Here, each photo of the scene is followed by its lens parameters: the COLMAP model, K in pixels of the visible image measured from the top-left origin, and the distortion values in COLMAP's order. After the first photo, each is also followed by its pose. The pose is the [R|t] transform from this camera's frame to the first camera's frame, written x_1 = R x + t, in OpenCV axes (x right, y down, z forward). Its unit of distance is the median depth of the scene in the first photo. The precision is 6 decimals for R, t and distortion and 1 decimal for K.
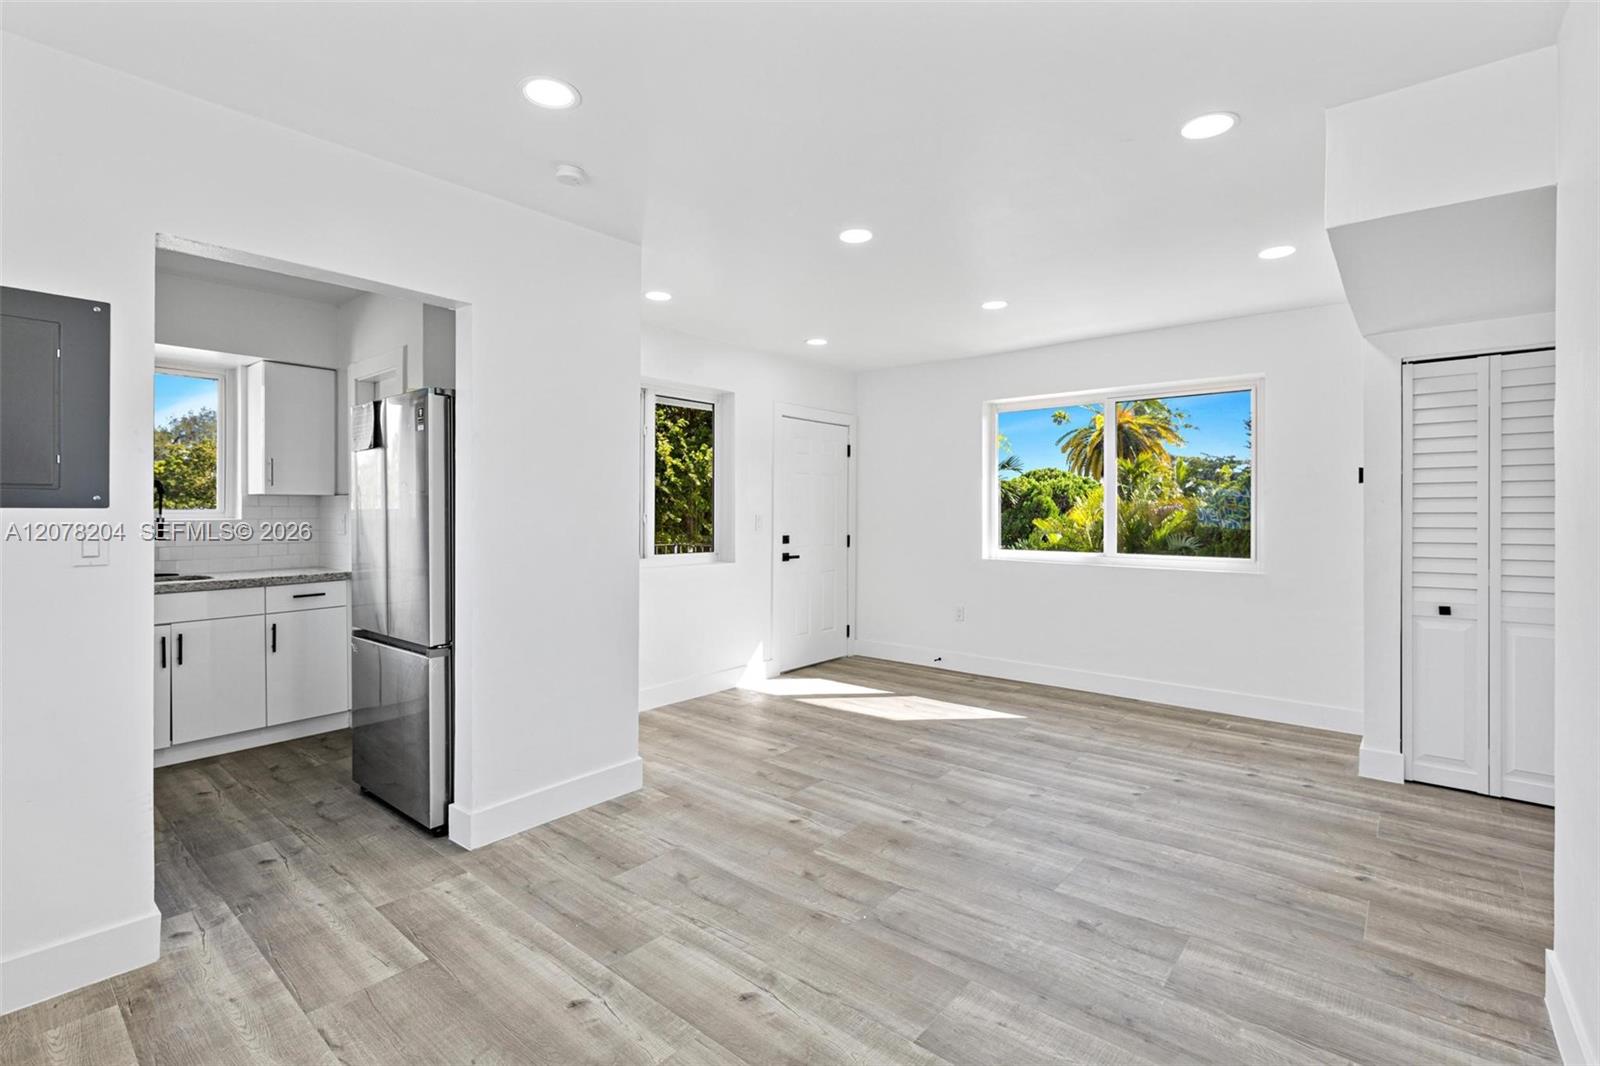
lens RADIAL K [[721.5, 0, 767.6], [0, 721.5, 512.5], [0, 0, 1]] dist [0.000812, -0.000800]
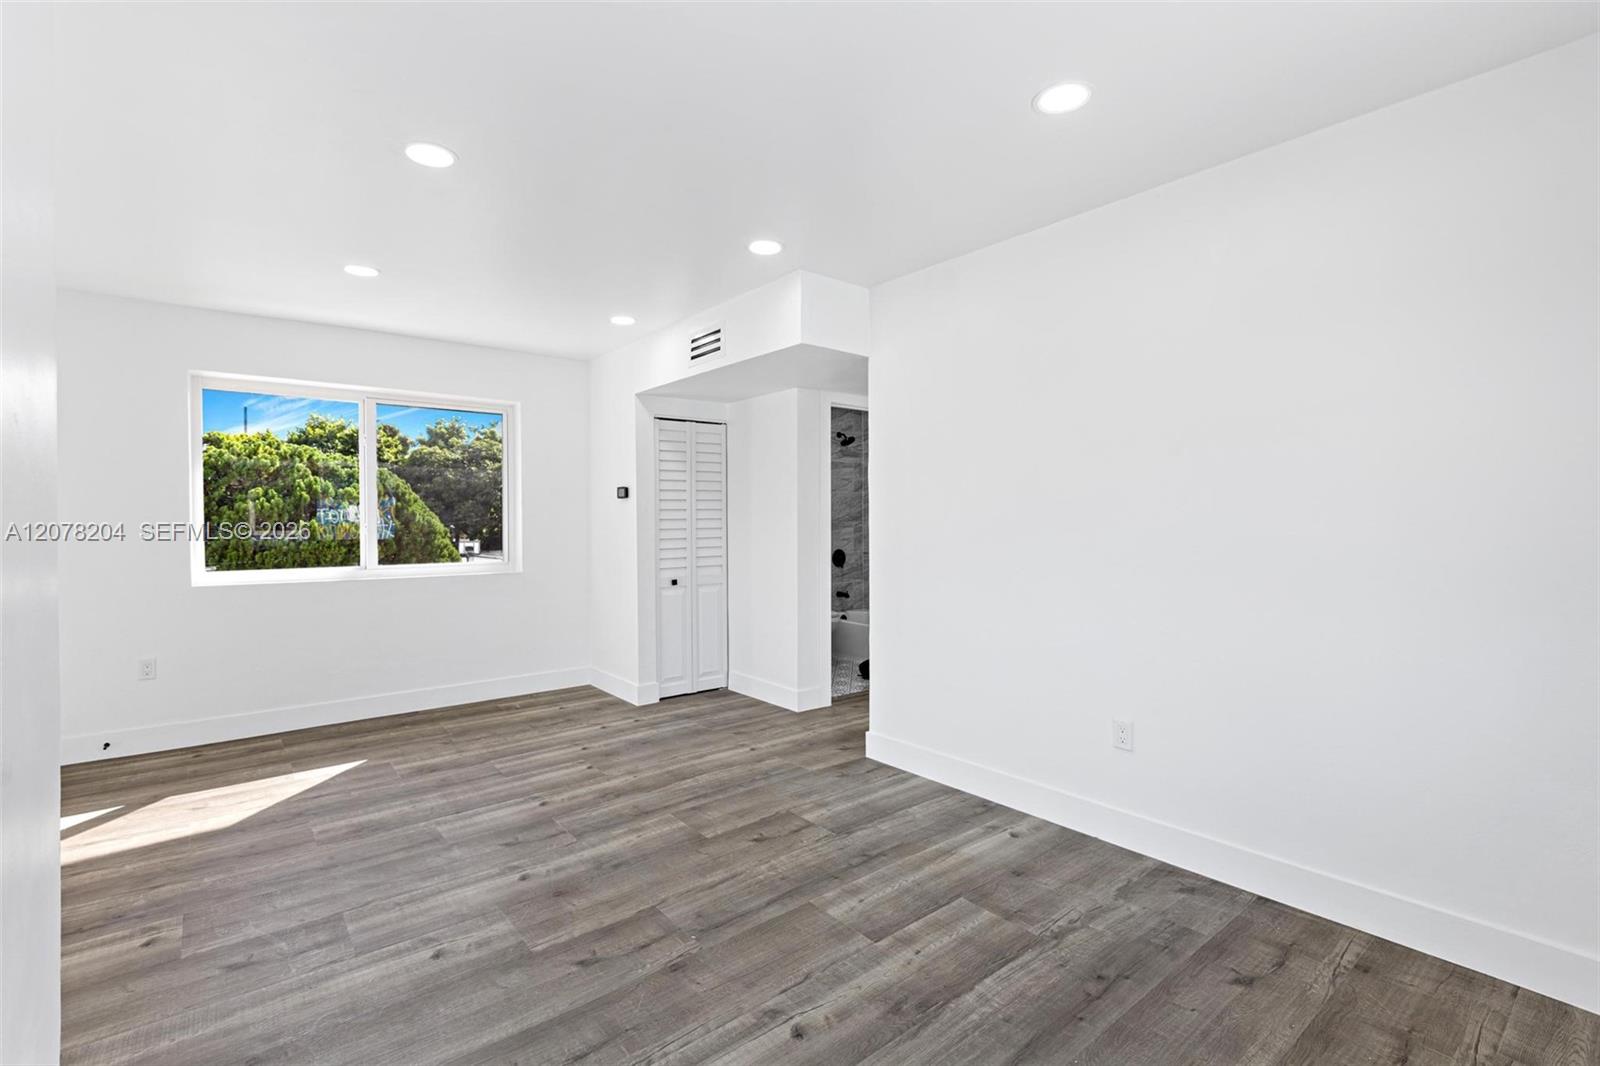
lens RADIAL K [[724.4, 0, 791.6], [0, 724.4, 518.9], [0, 0, 1]] dist [0.000437, 0.000001]
pose [[0.172191, -0.001777, 0.985062, -0.581479], [0.007469, 0.999972, 0.000498, 0.001050], [-0.985035, 0.007272, 0.172199, 0.510591]]
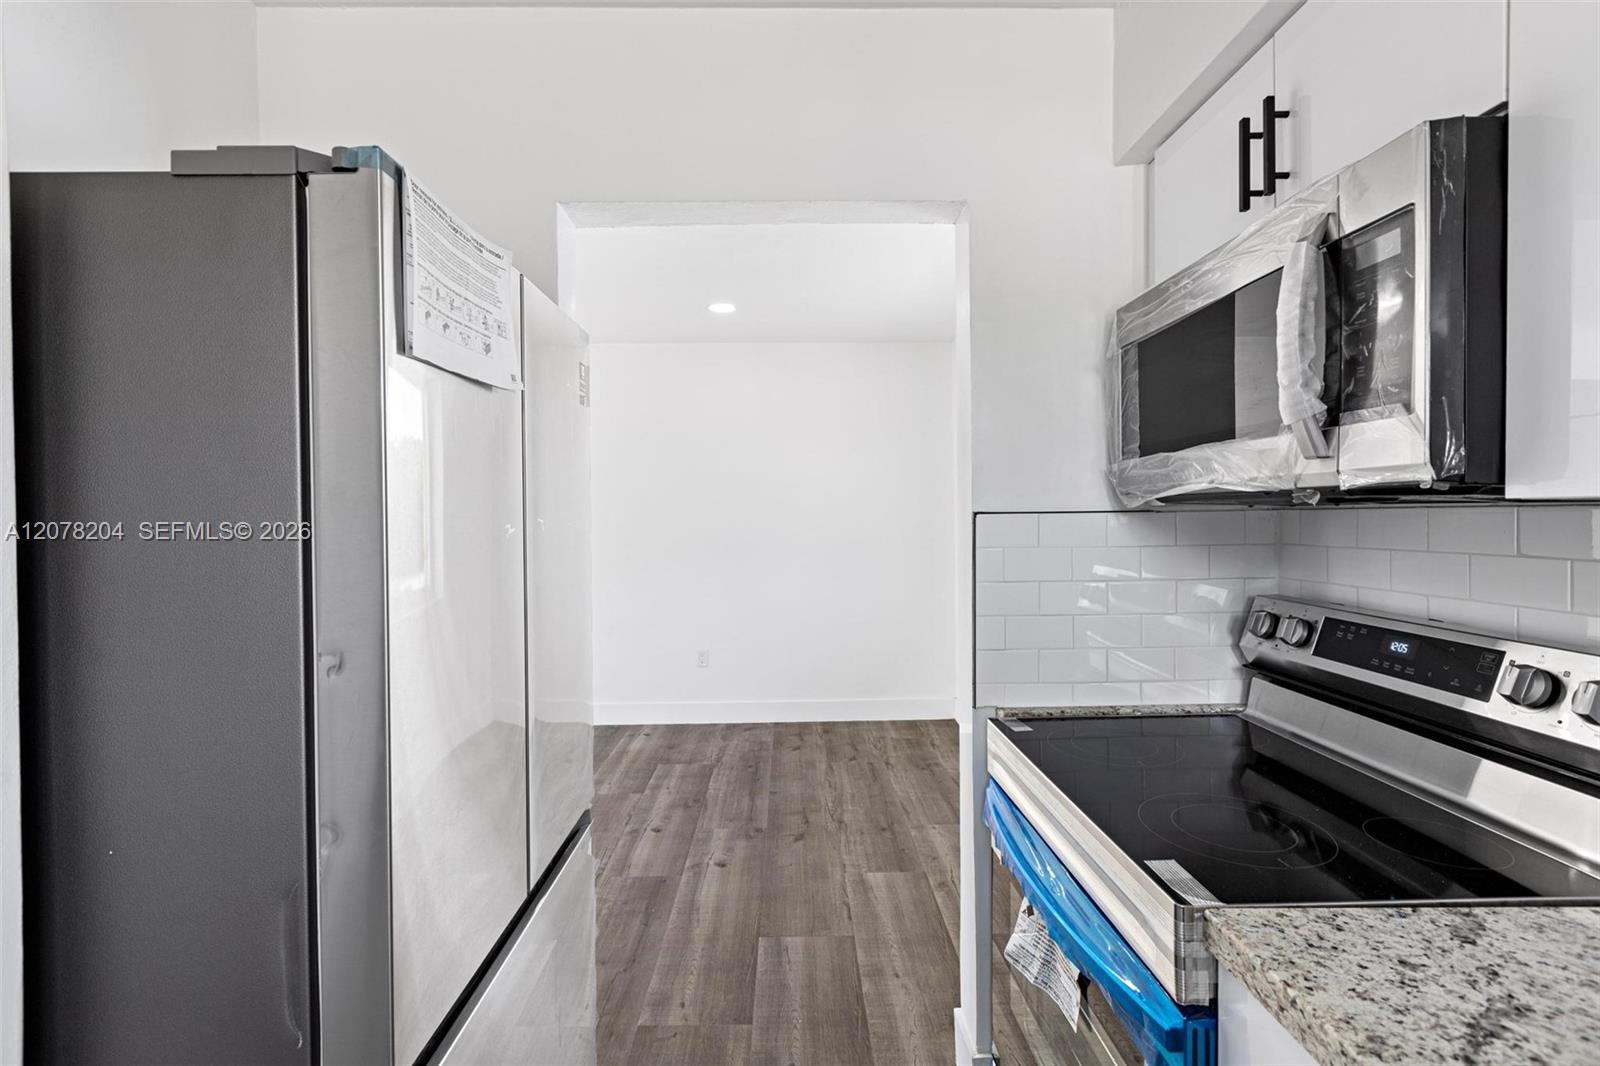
lens RADIAL K [[724.4, 0, 791.6], [0, 724.4, 518.9], [0, 0, 1]] dist [0.000437, 0.000001]
pose [[-0.664087, 0.002387, 0.747651, -0.899272], [0.011571, 0.999908, 0.007085, -0.032131], [-0.747566, 0.013356, -0.664054, 1.132512]]
